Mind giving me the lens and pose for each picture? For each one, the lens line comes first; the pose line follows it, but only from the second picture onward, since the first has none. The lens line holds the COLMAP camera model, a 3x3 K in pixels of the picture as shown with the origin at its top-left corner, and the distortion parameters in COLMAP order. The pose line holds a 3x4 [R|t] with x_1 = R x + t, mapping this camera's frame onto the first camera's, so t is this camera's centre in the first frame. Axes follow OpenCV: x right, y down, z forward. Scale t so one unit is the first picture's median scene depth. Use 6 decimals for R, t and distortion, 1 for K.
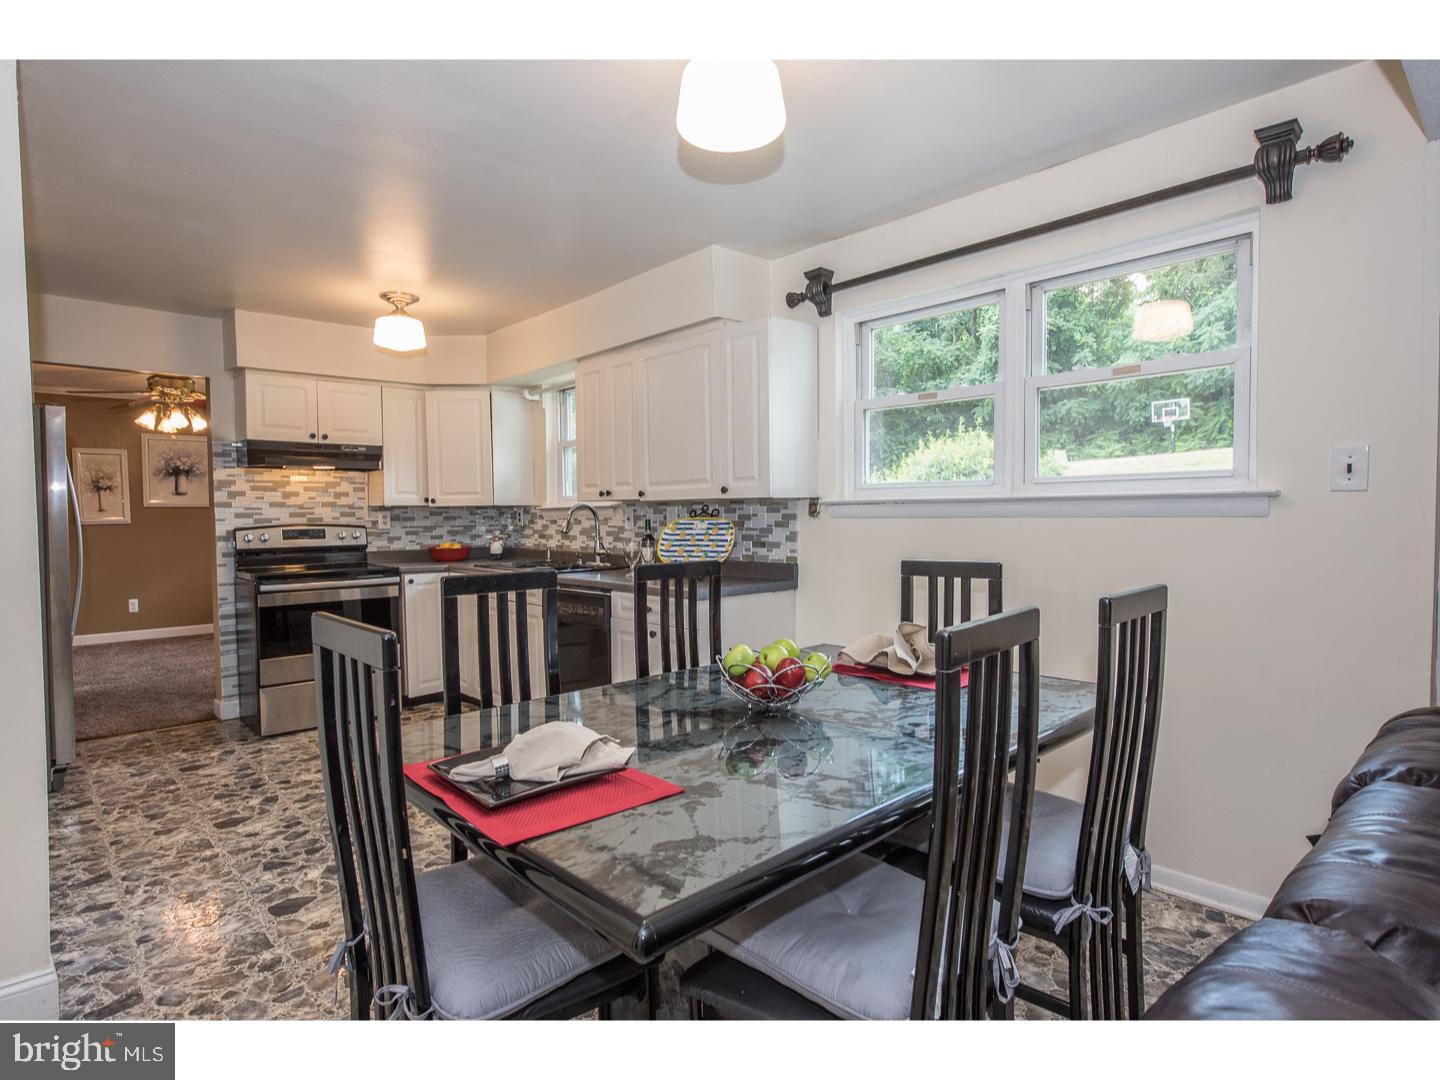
lens RADIAL K [[779.4, 0, 725.0], [0, 779.4, 537.9], [0, 0, 1]] dist [0.001910, 0.001567]
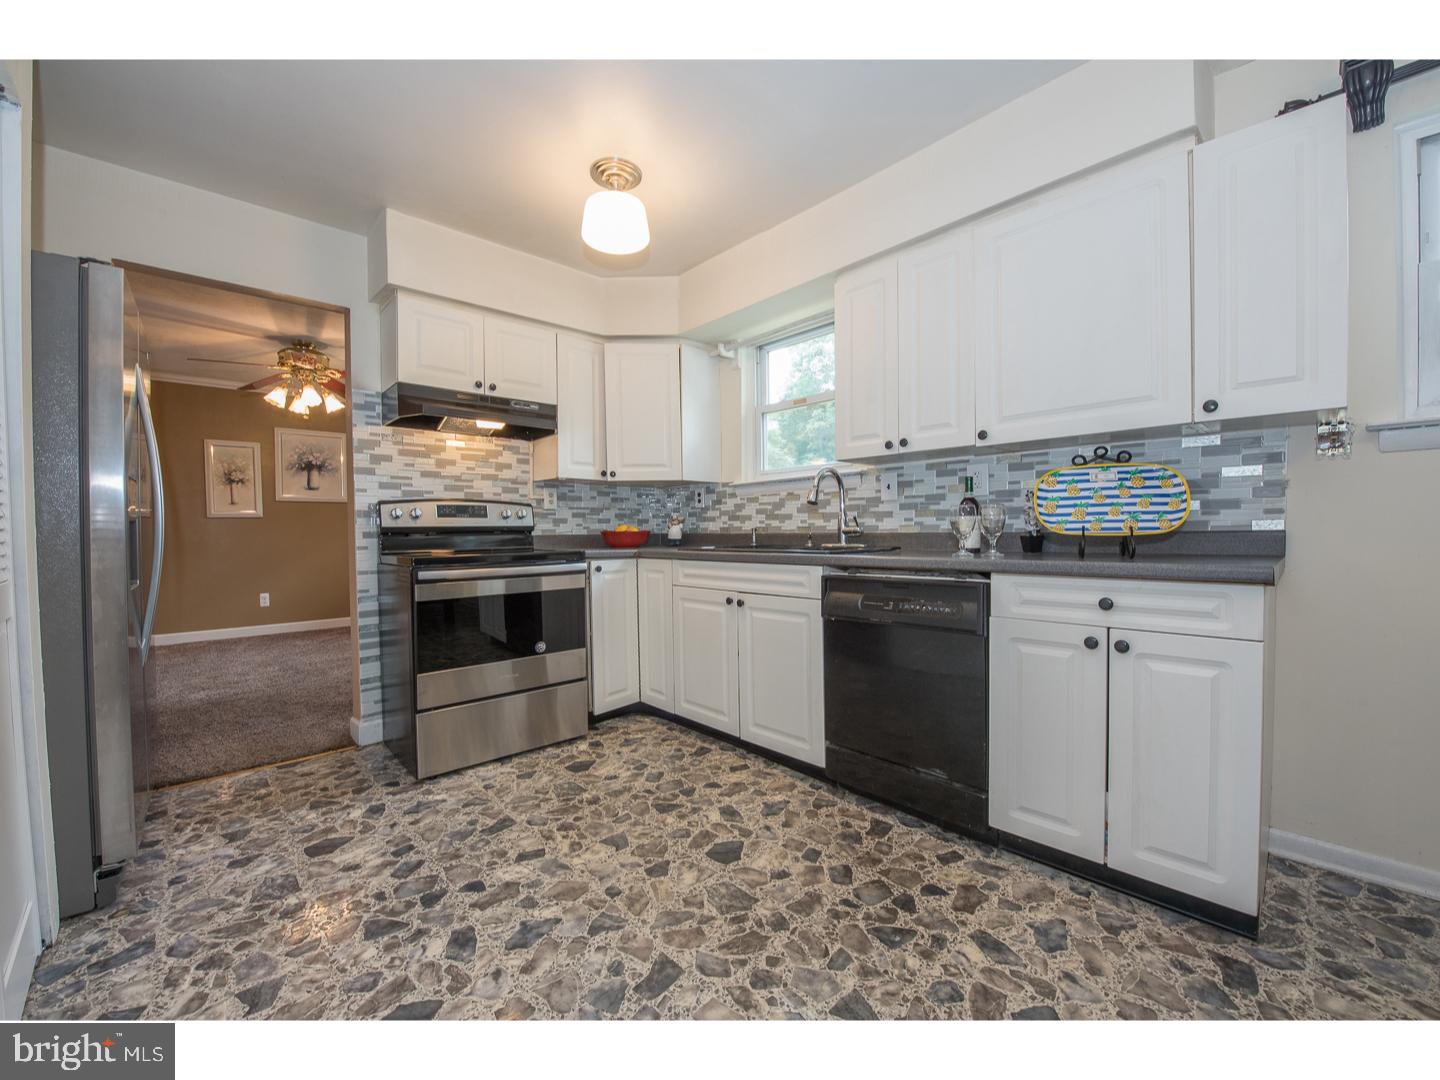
lens RADIAL K [[566.6, 0, 711.8], [0, 566.6, 540.7], [0, 0, 1]] dist [-0.011080, -0.000703]
pose [[0.999981, -0.001140, 0.006069, -0.287402], [0.001247, 0.999844, -0.017626, 0.036833], [-0.006048, 0.017633, 0.999826, 0.416831]]
